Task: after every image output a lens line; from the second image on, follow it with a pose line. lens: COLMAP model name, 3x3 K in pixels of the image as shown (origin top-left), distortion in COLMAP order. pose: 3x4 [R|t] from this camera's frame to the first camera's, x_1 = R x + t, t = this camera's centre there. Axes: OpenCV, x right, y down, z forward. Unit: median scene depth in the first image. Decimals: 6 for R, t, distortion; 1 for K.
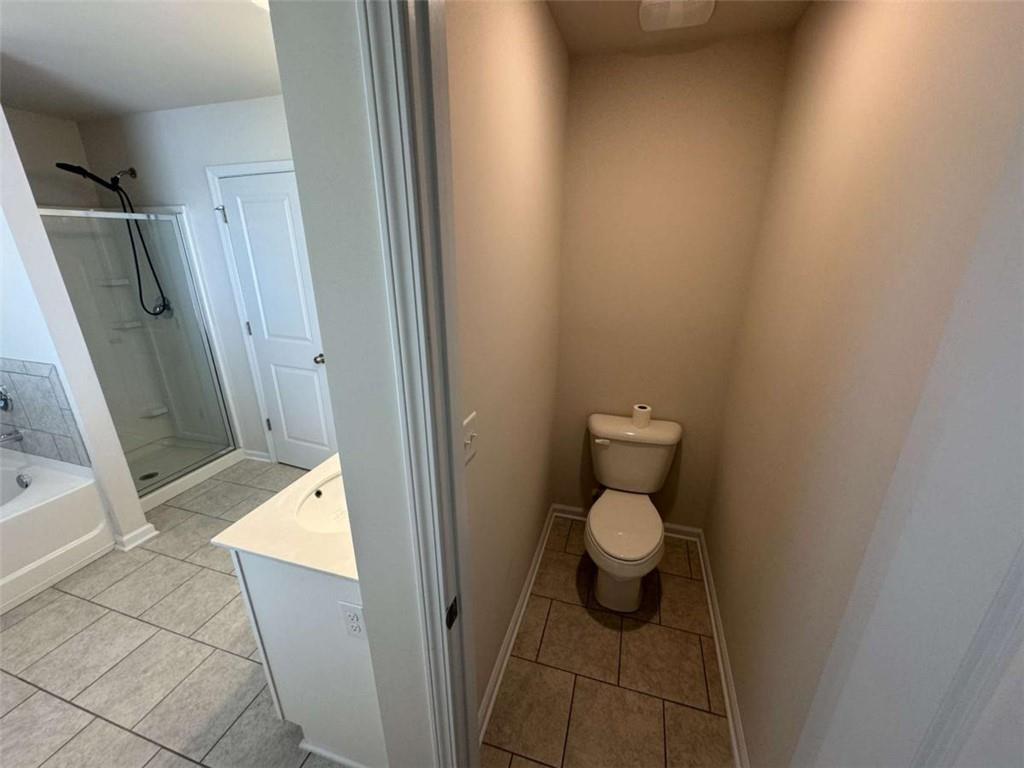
lens RADIAL K [[408.0, 0, 513.1], [0, 408.0, 383.9], [0, 0, 1]] dist [-0.003202, 0.000241]
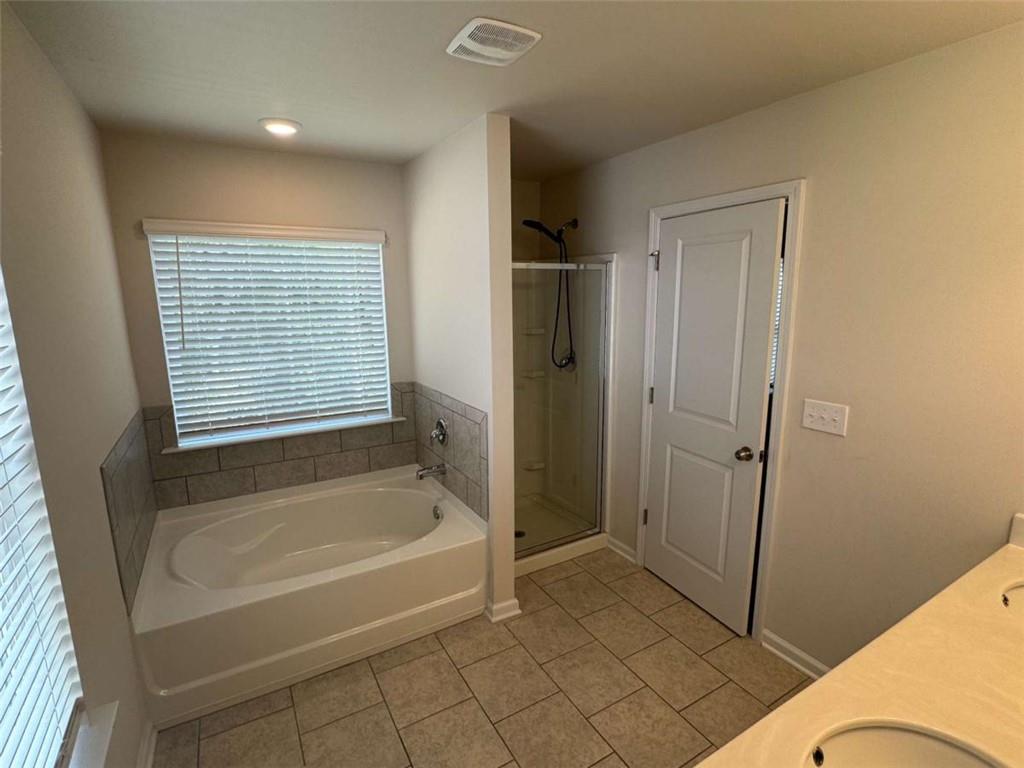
lens RADIAL K [[500.2, 0, 512.2], [0, 500.2, 385.7], [0, 0, 1]] dist [0.003489, -0.000172]
pose [[0.736449, 0.121846, -0.665430, -0.205188], [-0.212539, 0.975512, -0.056598, -0.042120], [0.642239, 0.183111, 0.744312, 0.085805]]
